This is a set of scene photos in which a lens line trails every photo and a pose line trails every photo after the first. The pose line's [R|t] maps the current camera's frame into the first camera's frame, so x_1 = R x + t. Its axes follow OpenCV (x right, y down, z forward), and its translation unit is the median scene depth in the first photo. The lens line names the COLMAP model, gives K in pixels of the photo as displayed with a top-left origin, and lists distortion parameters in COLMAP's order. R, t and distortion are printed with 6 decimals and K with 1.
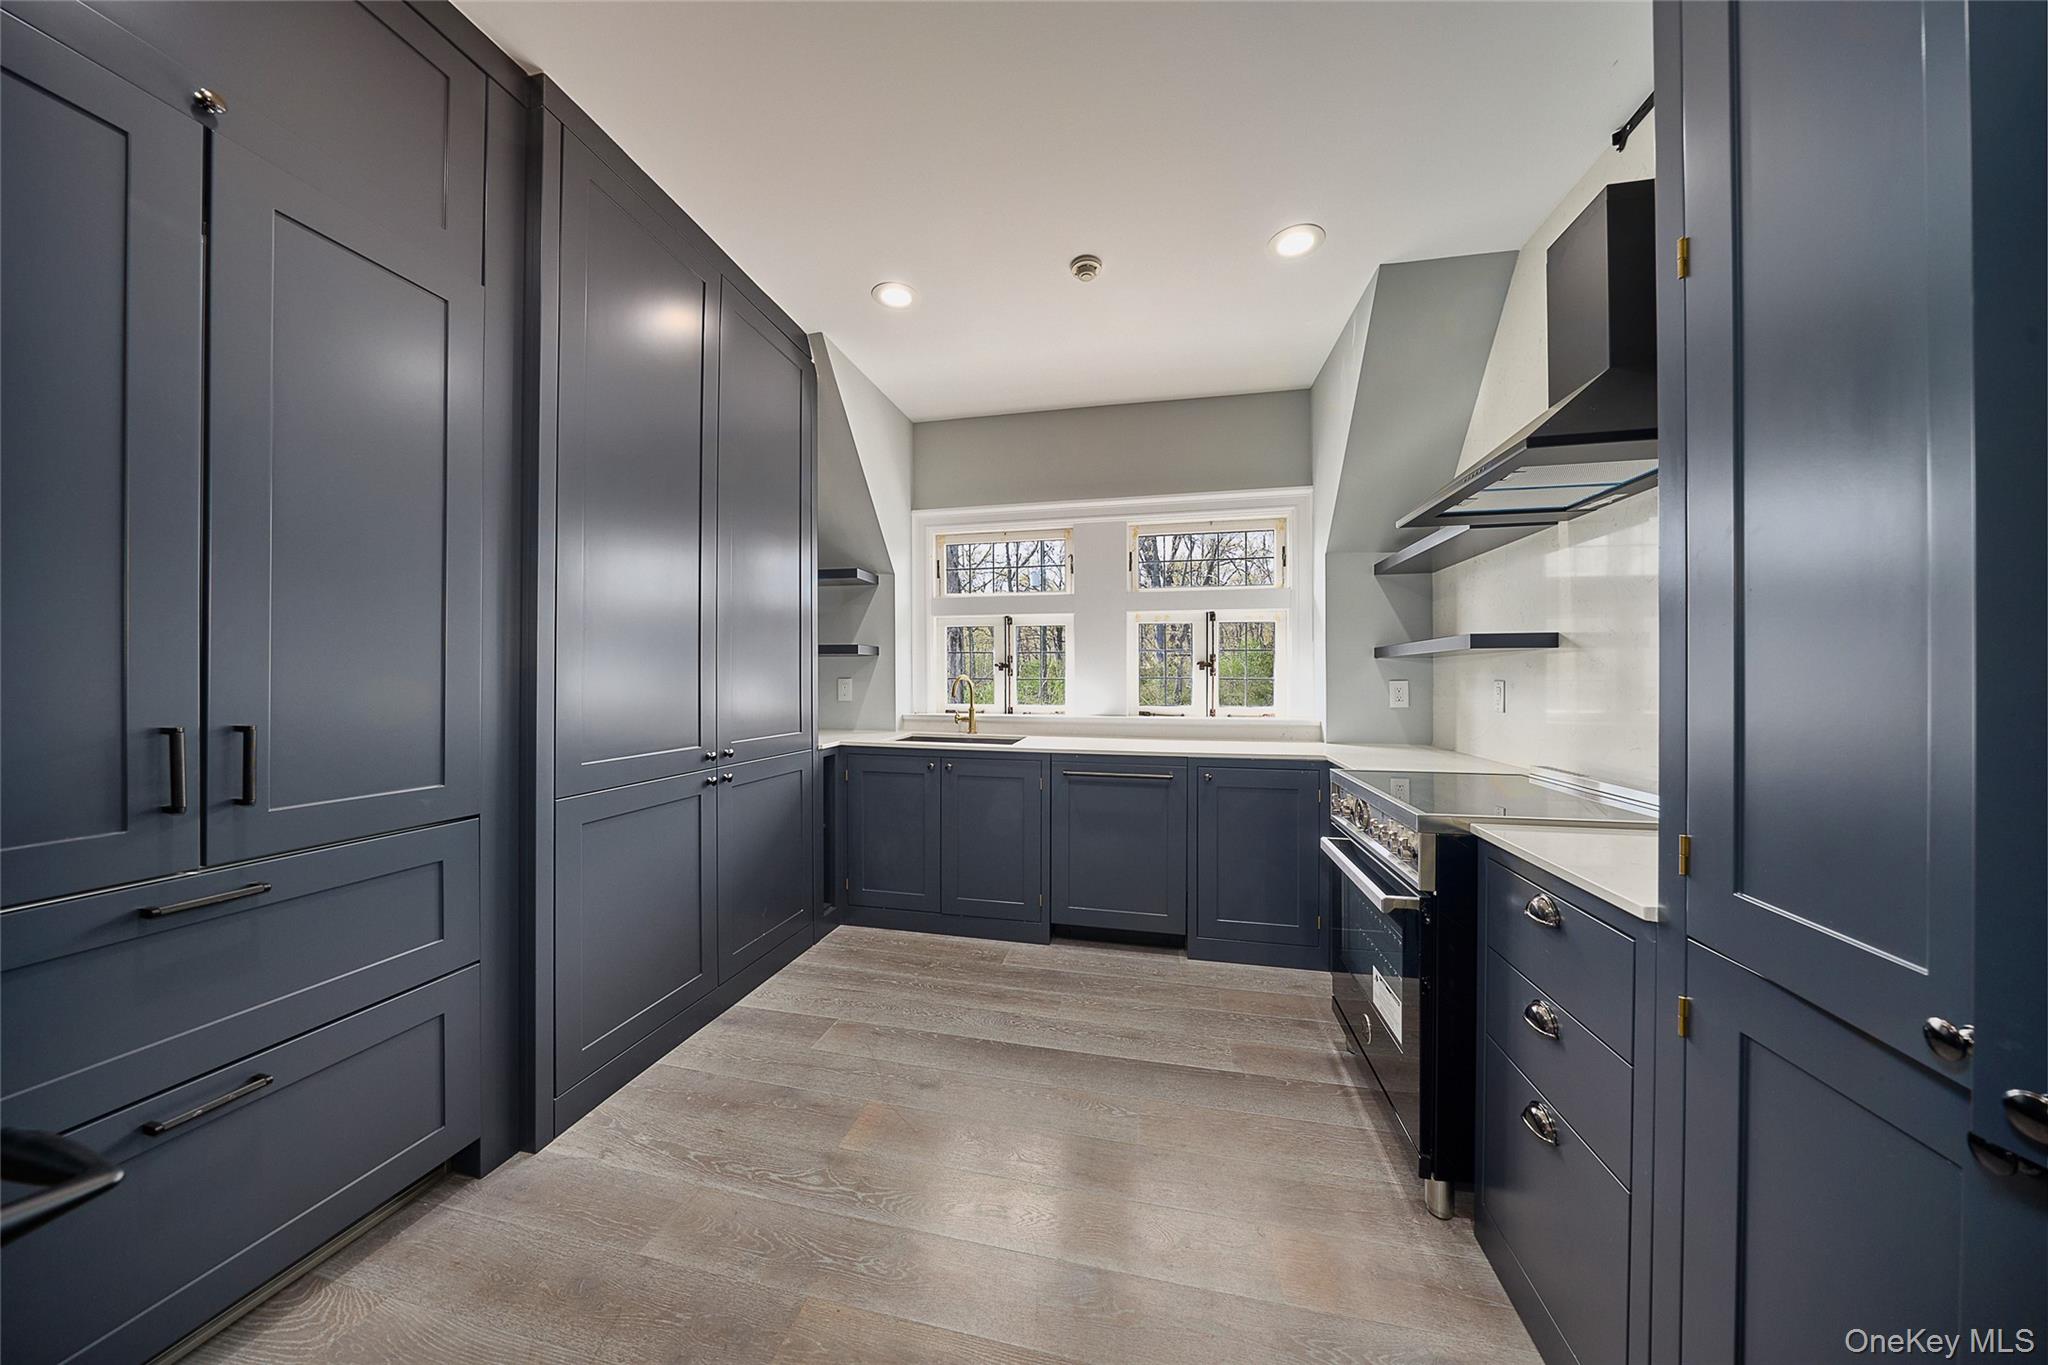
lens RADIAL K [[648.9, 0, 1023.4], [0, 648.9, 685.4], [0, 0, 1]] dist [-0.006808, 0.000180]
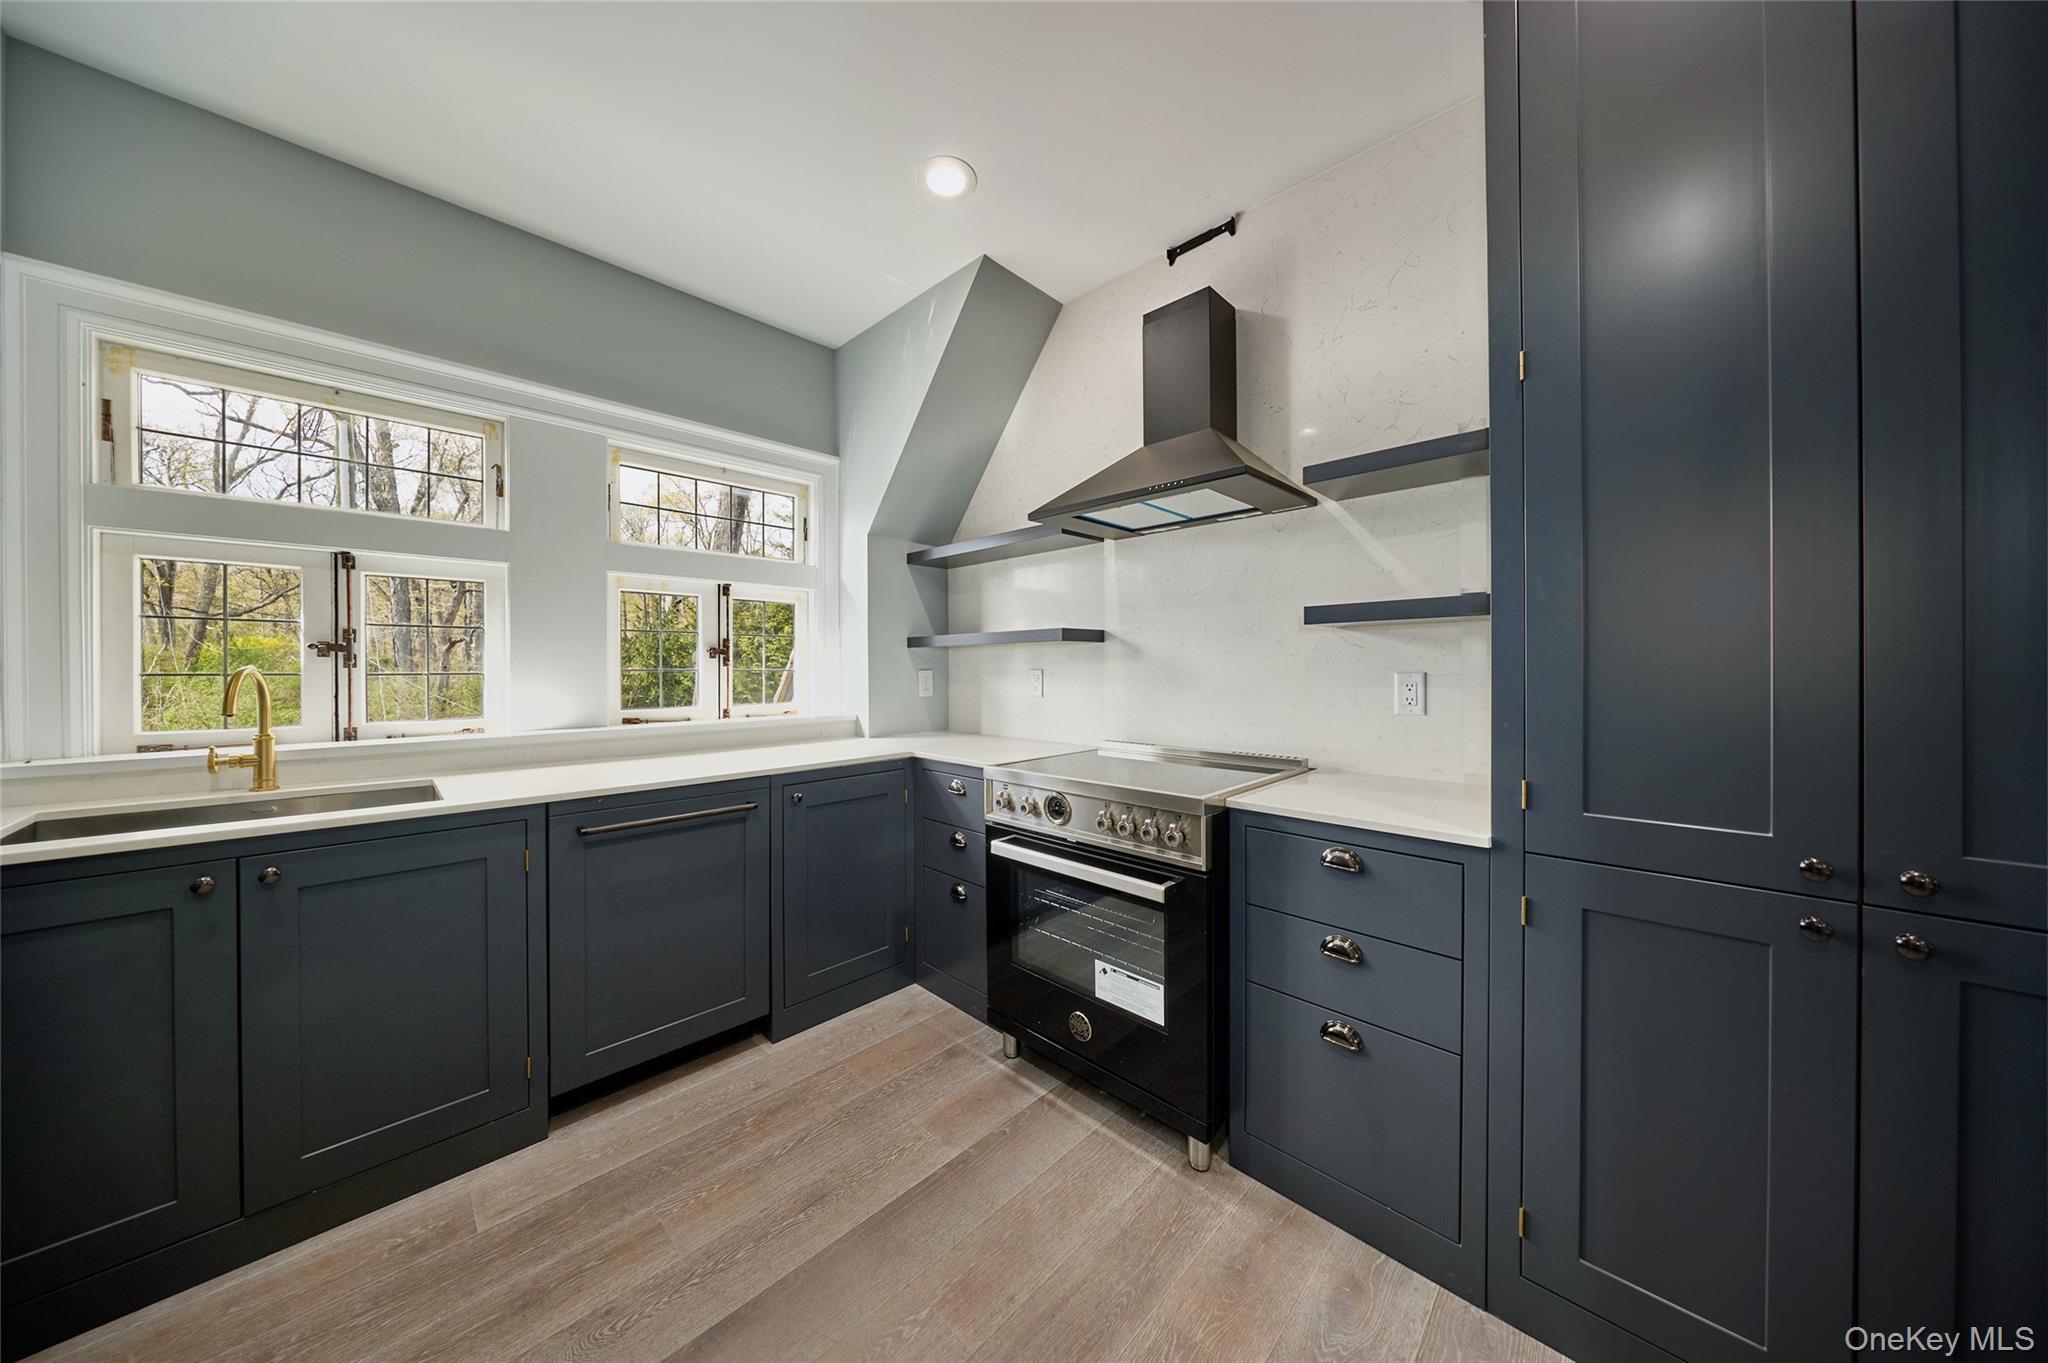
lens RADIAL K [[648.9, 0, 1021.9], [0, 648.9, 668.2], [0, 0, 1]] dist [-0.006808, 0.000180]
pose [[0.534566, -0.005926, 0.845106, -0.209336], [0.014528, 0.999892, -0.002178, -0.006118], [-0.845002, 0.013442, 0.534594, 0.331714]]
